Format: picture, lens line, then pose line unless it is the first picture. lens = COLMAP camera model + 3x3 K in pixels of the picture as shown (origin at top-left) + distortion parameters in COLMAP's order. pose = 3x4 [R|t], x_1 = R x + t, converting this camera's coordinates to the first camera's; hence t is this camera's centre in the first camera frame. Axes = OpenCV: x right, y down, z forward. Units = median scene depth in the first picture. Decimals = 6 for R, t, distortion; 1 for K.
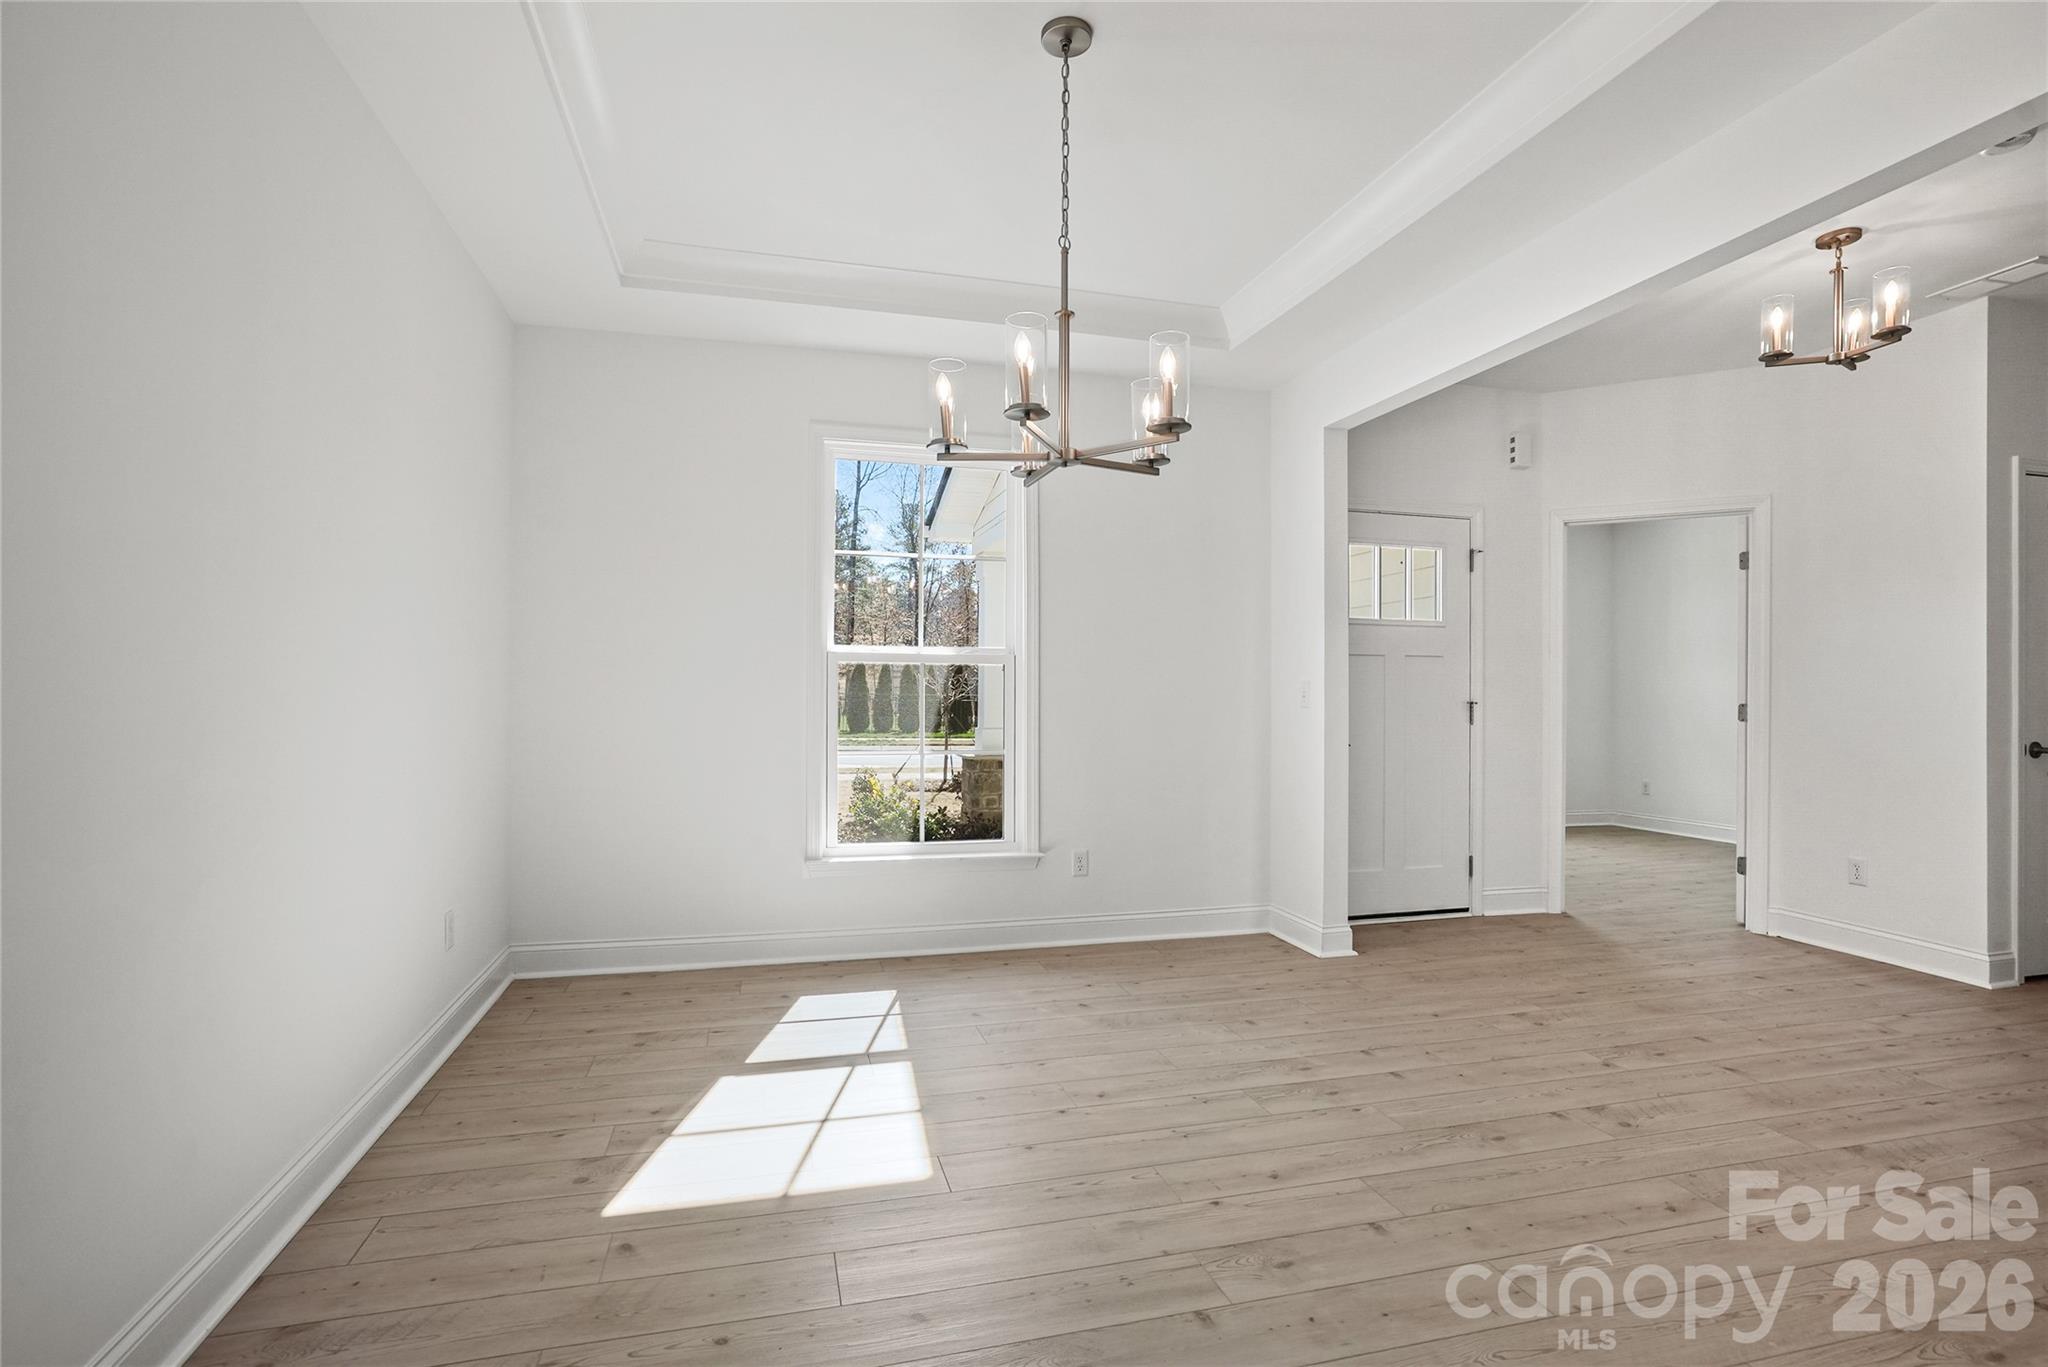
lens RADIAL K [[956.6, 0, 1017.2], [0, 956.6, 692.1], [0, 0, 1]] dist [-0.040323, 0.019473]
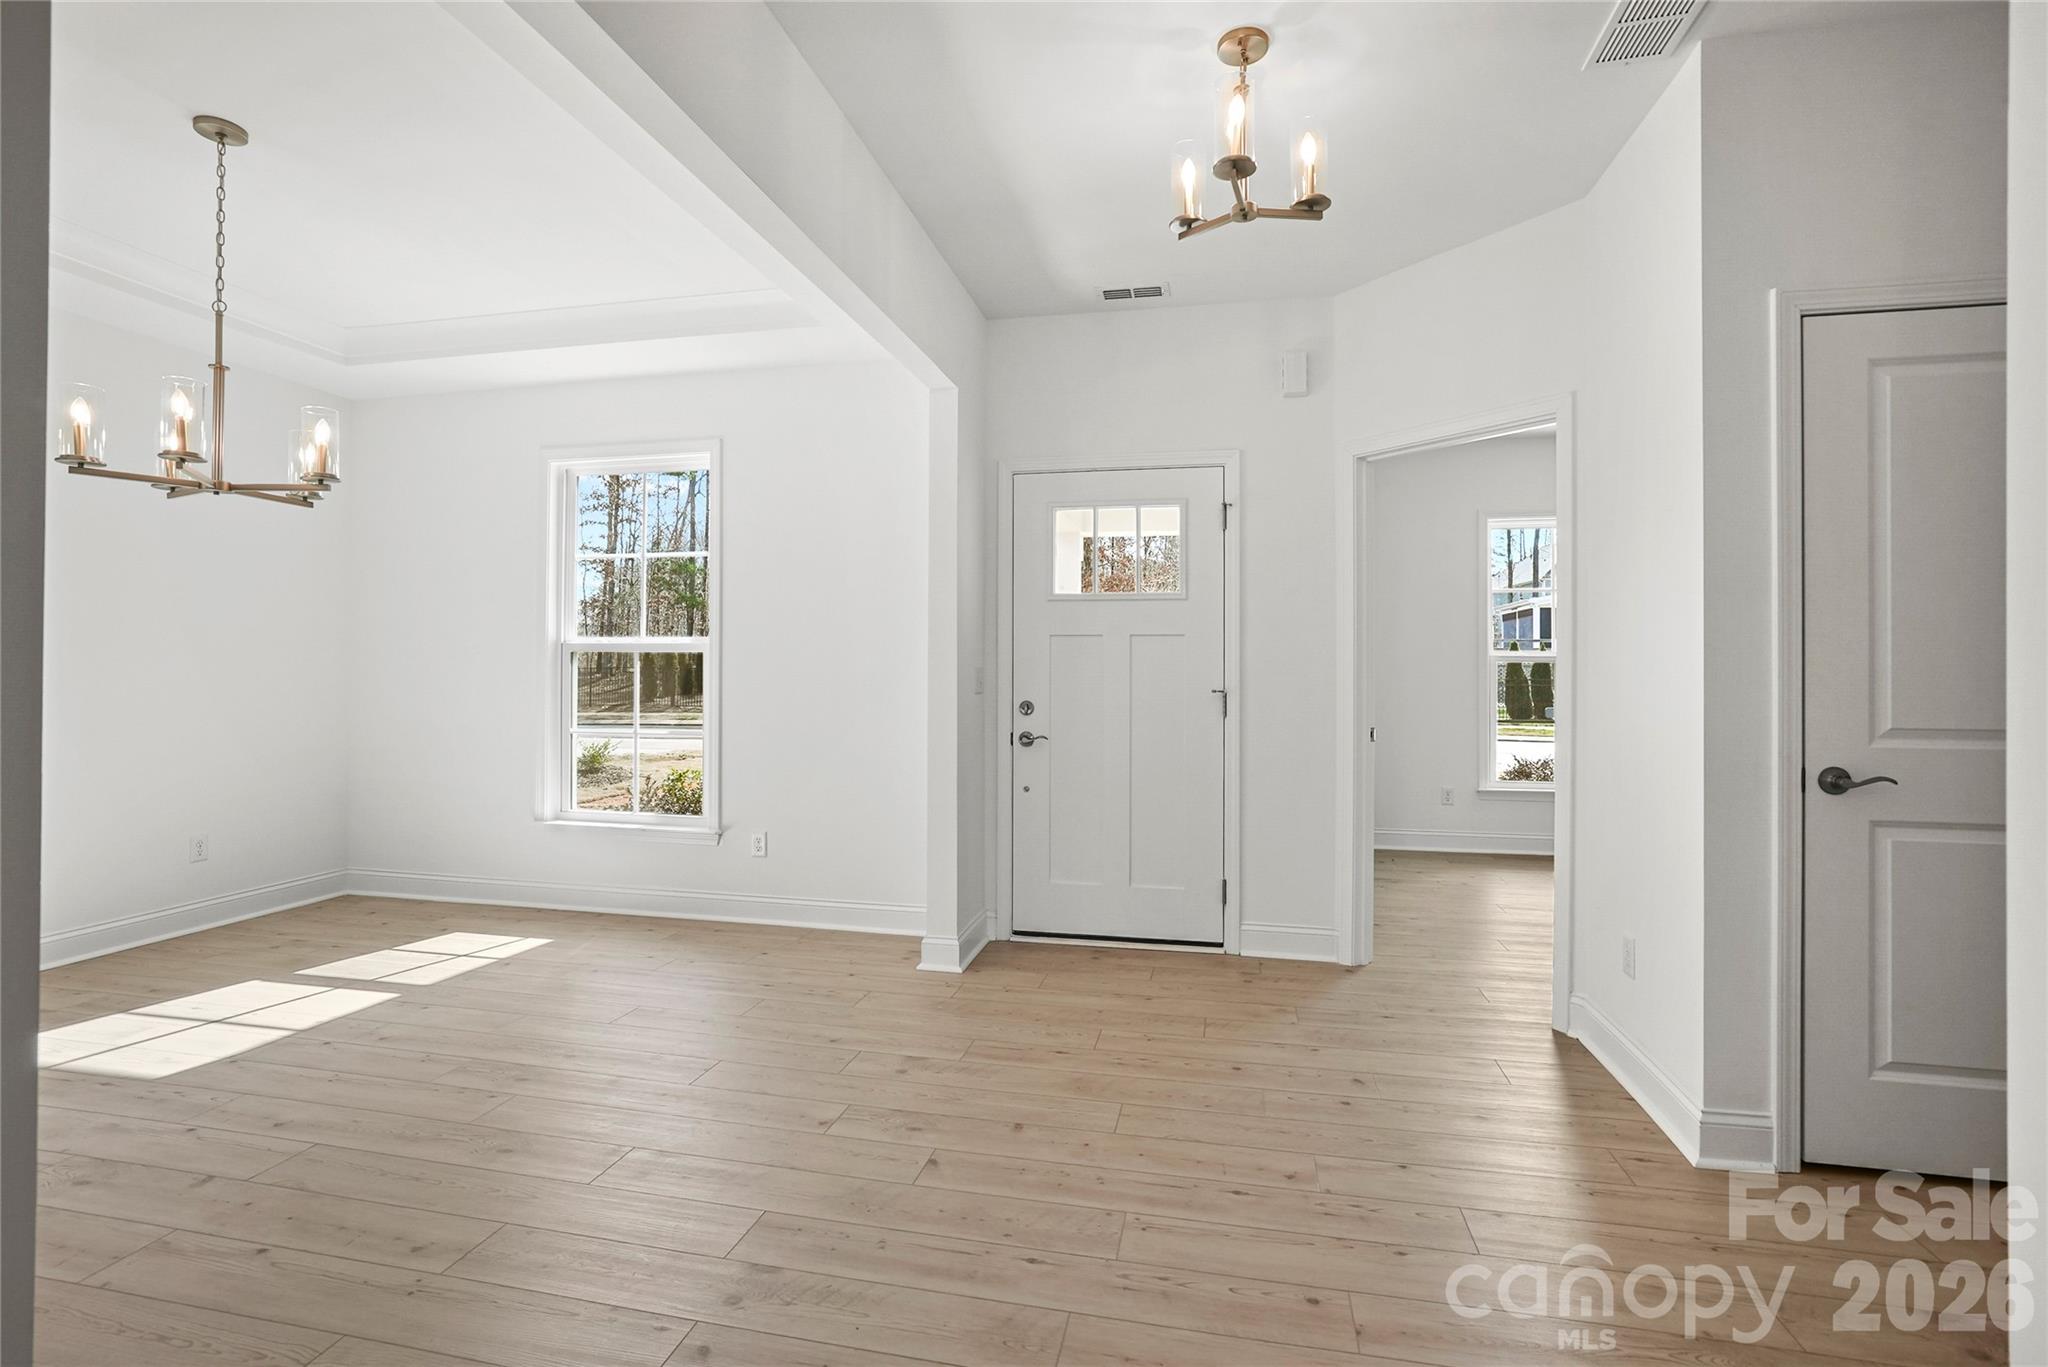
lens RADIAL K [[963.9, 0, 1018.4], [0, 963.9, 662.8], [0, 0, 1]] dist [-0.039948, 0.019553]
pose [[0.890378, -0.005466, -0.455188, 0.942741], [0.002669, 0.999973, -0.006786, -0.010181], [0.455213, 0.004827, 0.890369, 0.249713]]
